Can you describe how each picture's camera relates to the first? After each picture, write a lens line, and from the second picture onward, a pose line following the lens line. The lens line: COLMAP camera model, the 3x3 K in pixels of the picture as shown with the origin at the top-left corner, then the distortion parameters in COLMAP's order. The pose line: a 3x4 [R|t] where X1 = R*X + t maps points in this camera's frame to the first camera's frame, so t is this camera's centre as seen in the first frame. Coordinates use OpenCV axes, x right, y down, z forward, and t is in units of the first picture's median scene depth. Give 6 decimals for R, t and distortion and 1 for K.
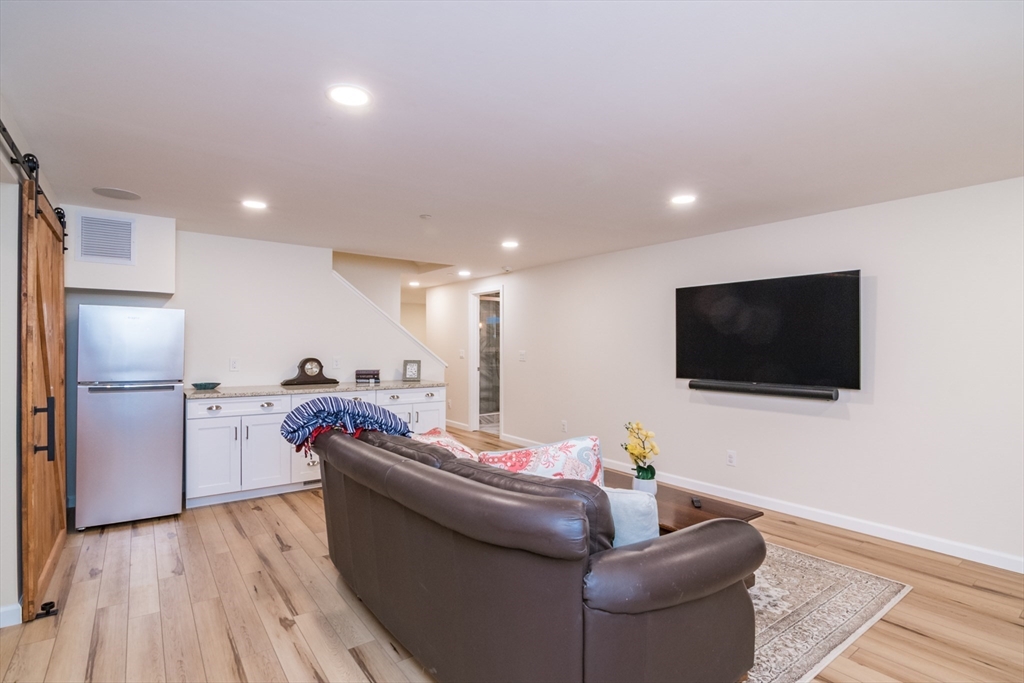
lens RADIAL K [[496.9, 0, 513.5], [0, 496.9, 343.3], [0, 0, 1]] dist [-0.015499, -0.002544]
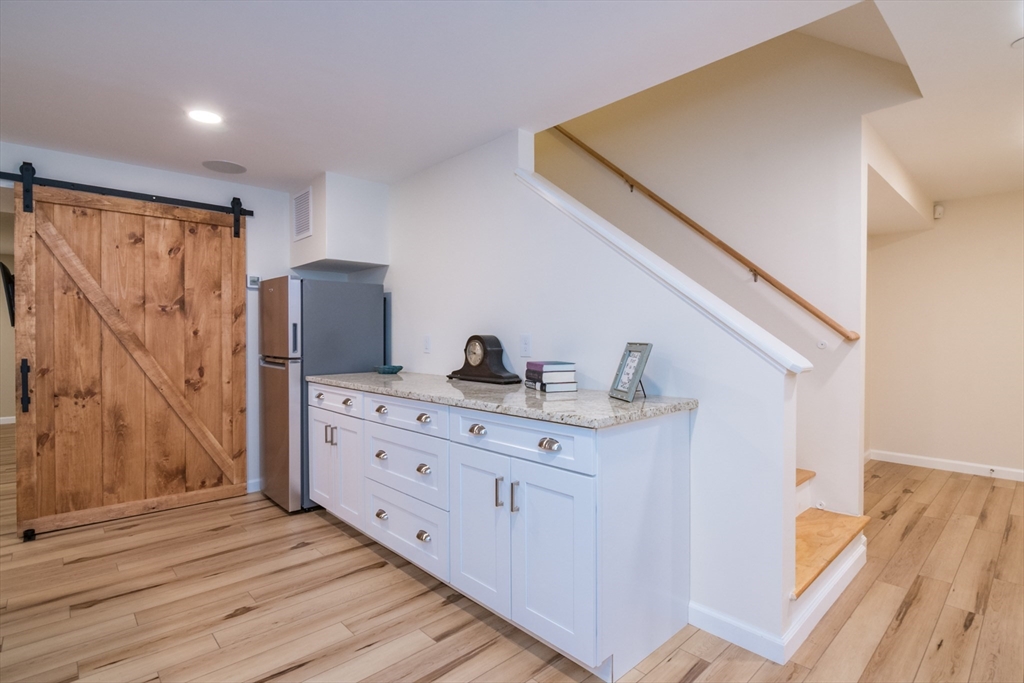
lens RADIAL K [[496.9, 0, 512.4], [0, 496.9, 341.1], [0, 0, 1]] dist [-0.015499, -0.002544]
pose [[0.102172, 0.006244, -0.994747, 0.210703], [0.008706, 0.999936, 0.007171, 0.040708], [0.994729, -0.009393, 0.102111, 1.215805]]
